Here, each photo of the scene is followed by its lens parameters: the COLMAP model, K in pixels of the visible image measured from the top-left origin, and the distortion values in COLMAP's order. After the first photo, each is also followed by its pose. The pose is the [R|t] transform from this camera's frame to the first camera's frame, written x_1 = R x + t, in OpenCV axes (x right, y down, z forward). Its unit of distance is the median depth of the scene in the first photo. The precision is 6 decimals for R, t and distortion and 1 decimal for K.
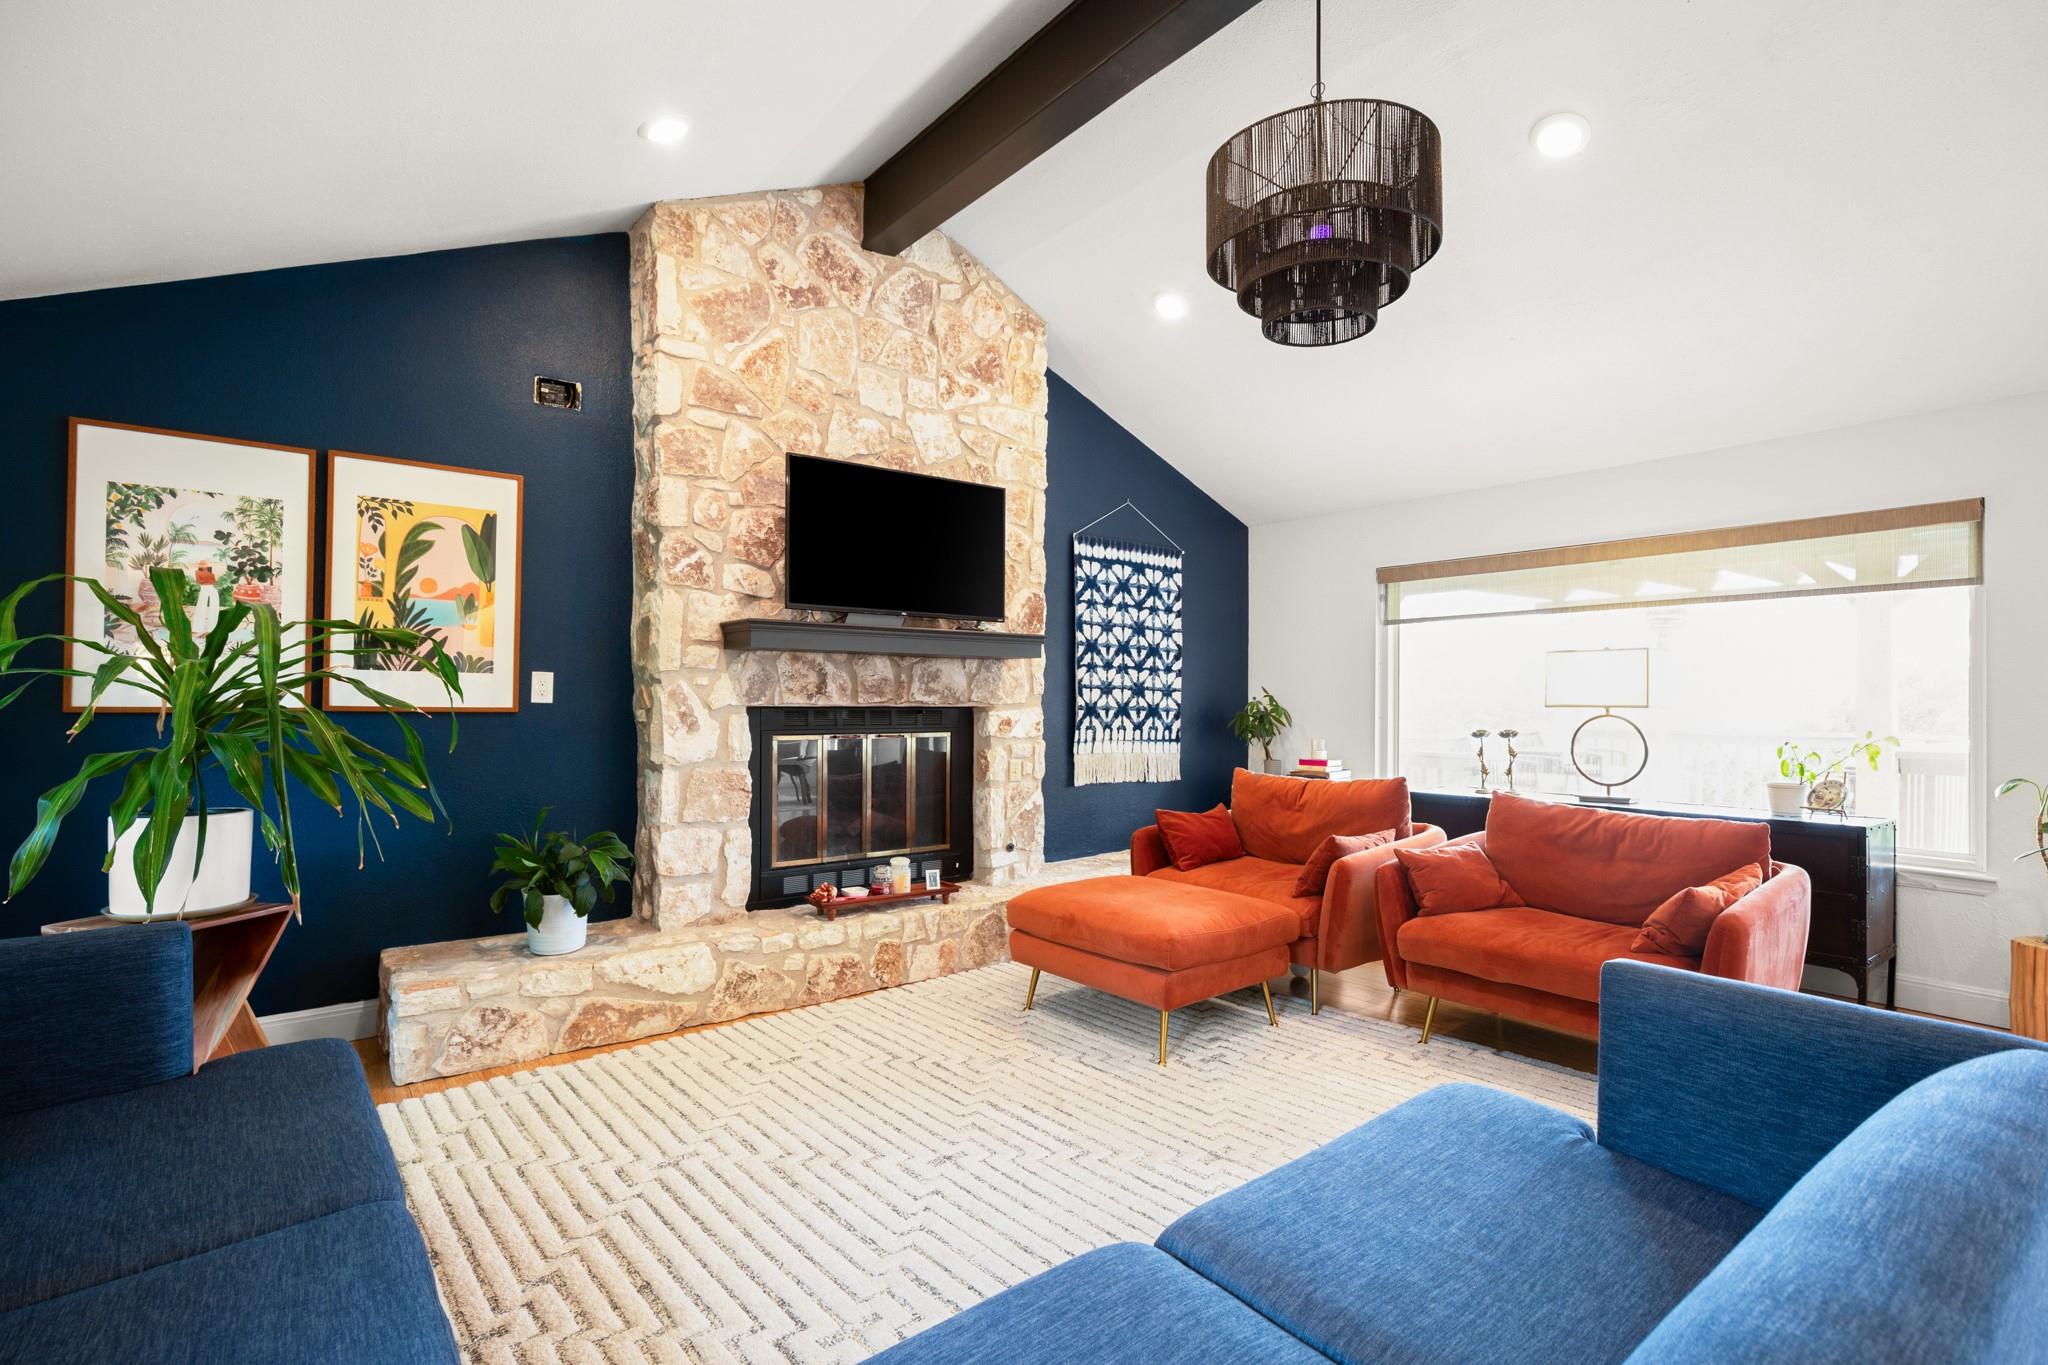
lens RADIAL K [[985.3, 0, 1029.3], [0, 985.3, 693.5], [0, 0, 1]] dist [-0.014771, -0.000187]
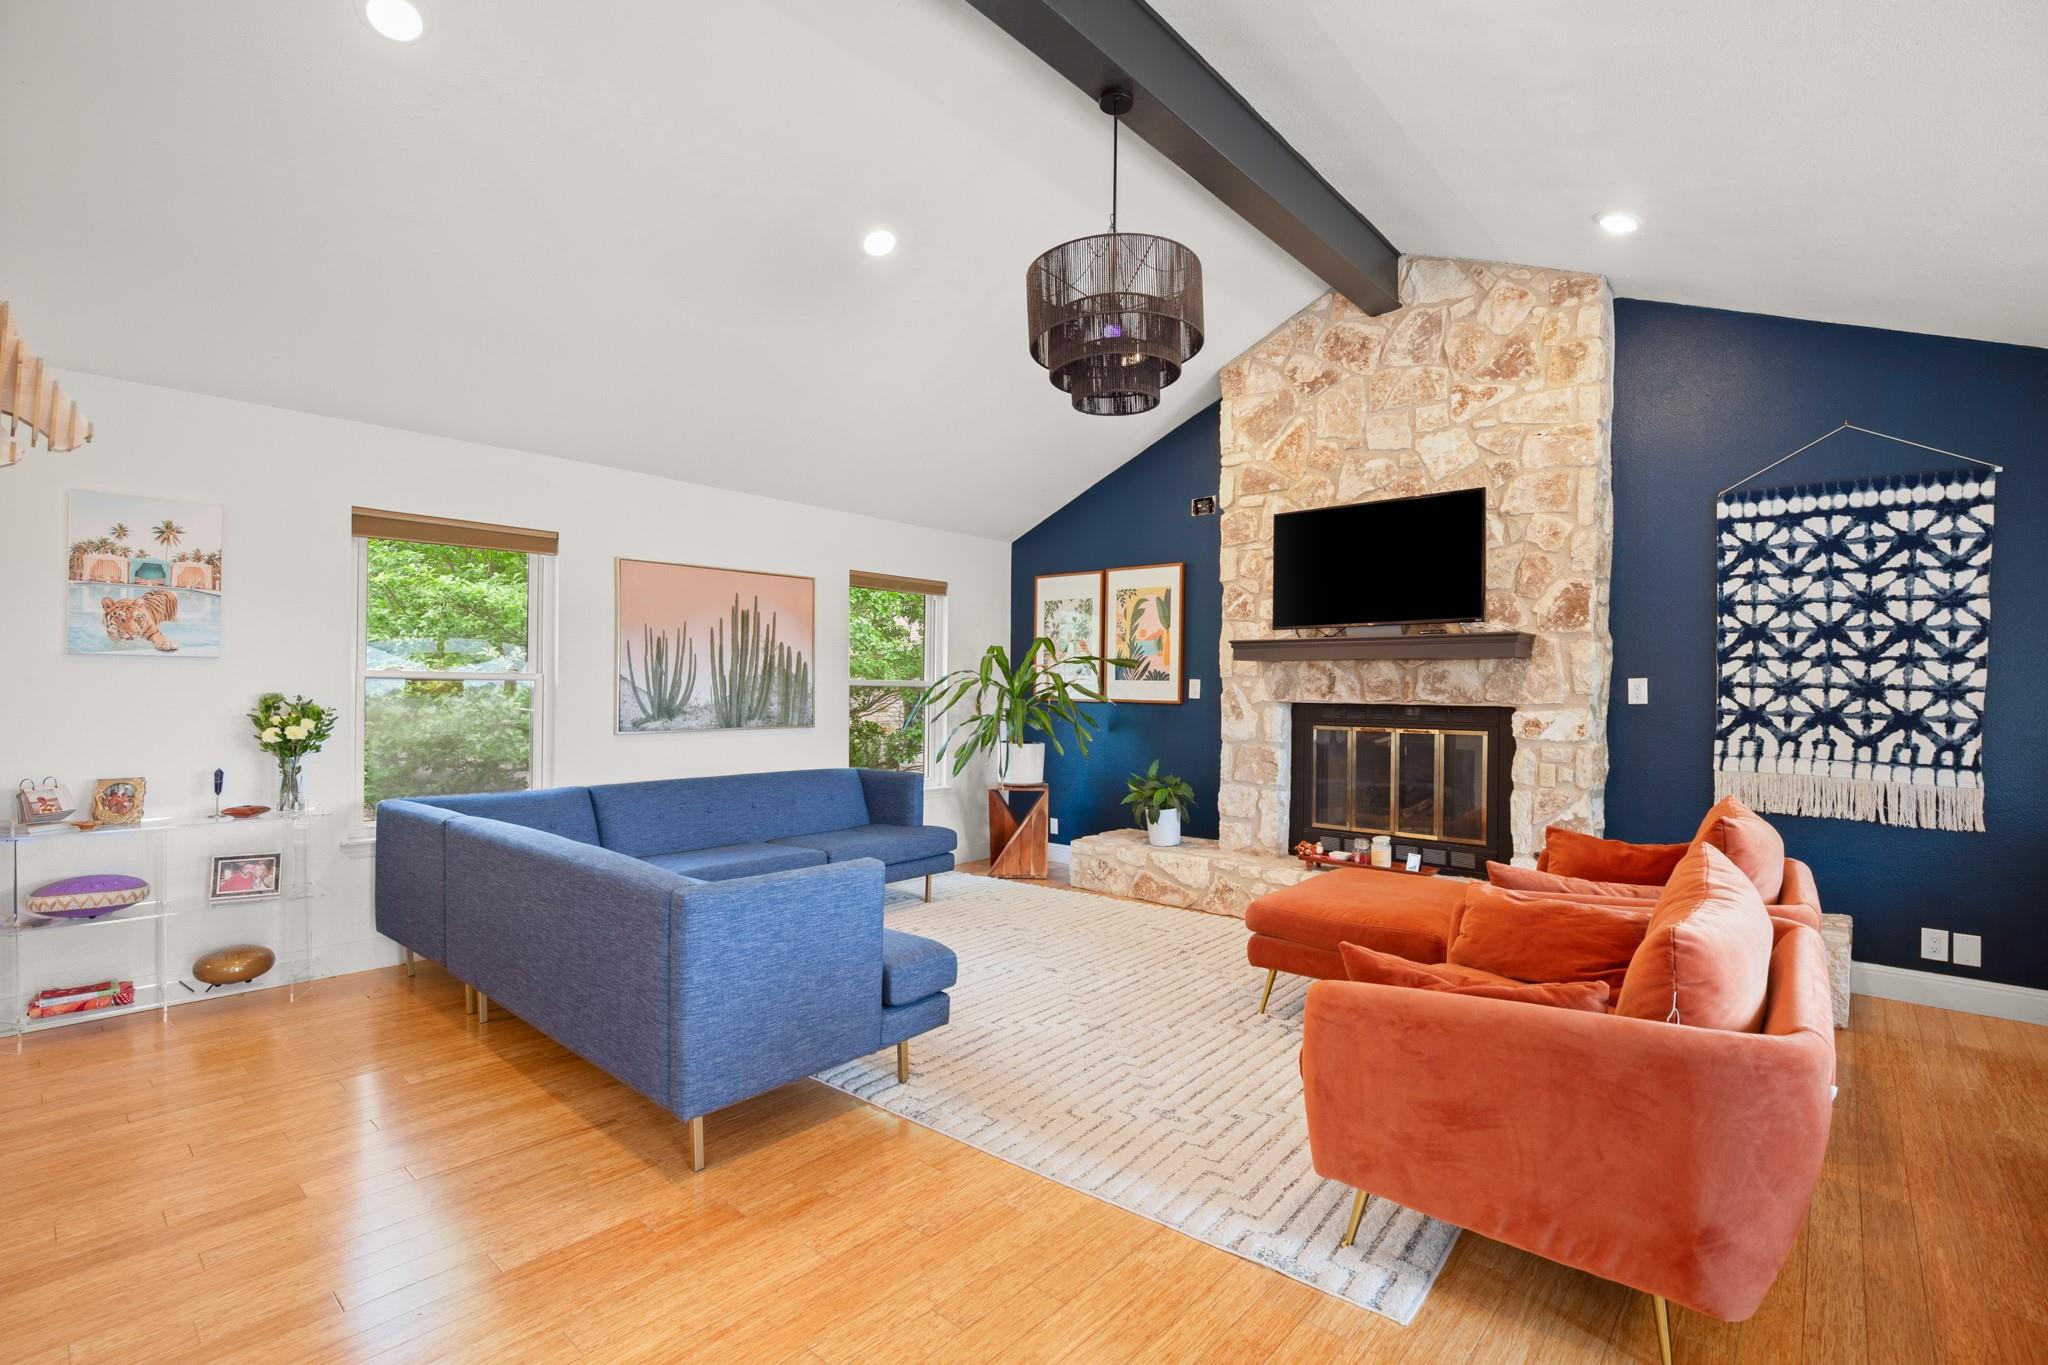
lens RADIAL K [[941.6, 0, 1027.0], [0, 941.6, 687.0], [0, 0, 1]] dist [-0.012850, 0.001344]
pose [[0.166010, -0.006819, -0.986101, 0.899090], [-0.004774, 0.999959, -0.007719, 0.003573], [0.986113, 0.005989, 0.165970, 0.416783]]
